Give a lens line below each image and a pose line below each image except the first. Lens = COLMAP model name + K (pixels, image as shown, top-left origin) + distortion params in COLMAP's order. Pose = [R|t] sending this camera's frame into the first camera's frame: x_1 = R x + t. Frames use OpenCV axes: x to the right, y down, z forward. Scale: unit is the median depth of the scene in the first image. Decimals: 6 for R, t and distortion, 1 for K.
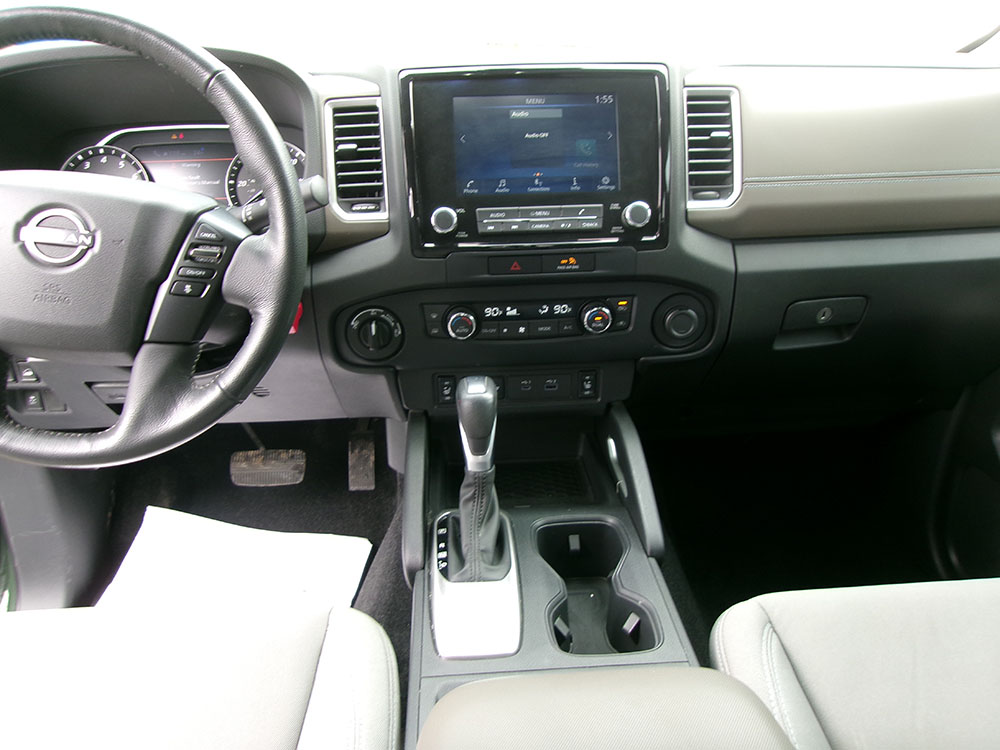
lens RADIAL K [[780.4, 0, 494.0], [0, 780.4, 377.0], [0, 0, 1]] dist [-0.052764, 0.117315]
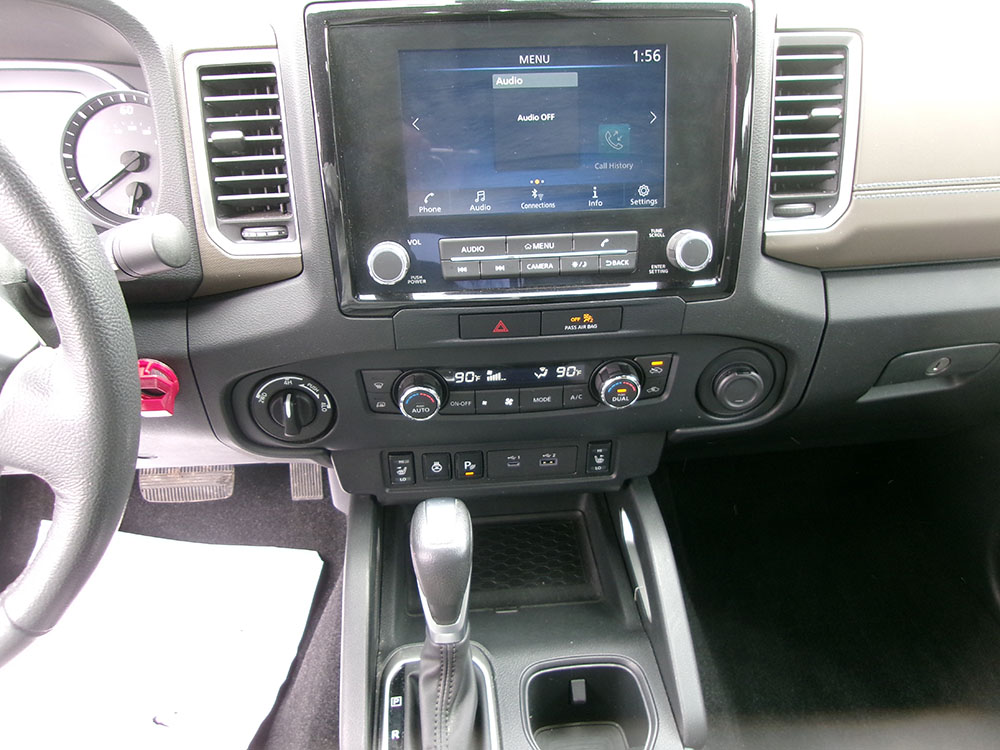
lens RADIAL K [[780.4, 0, 494.0], [0, 780.4, 377.0], [0, 0, 1]] dist [-0.052764, 0.117315]
pose [[0.999515, -0.003212, 0.030959, 0.001820], [-0.002809, 0.981297, 0.192481, -0.222113], [-0.030998, -0.192475, 0.980812, 0.348708]]
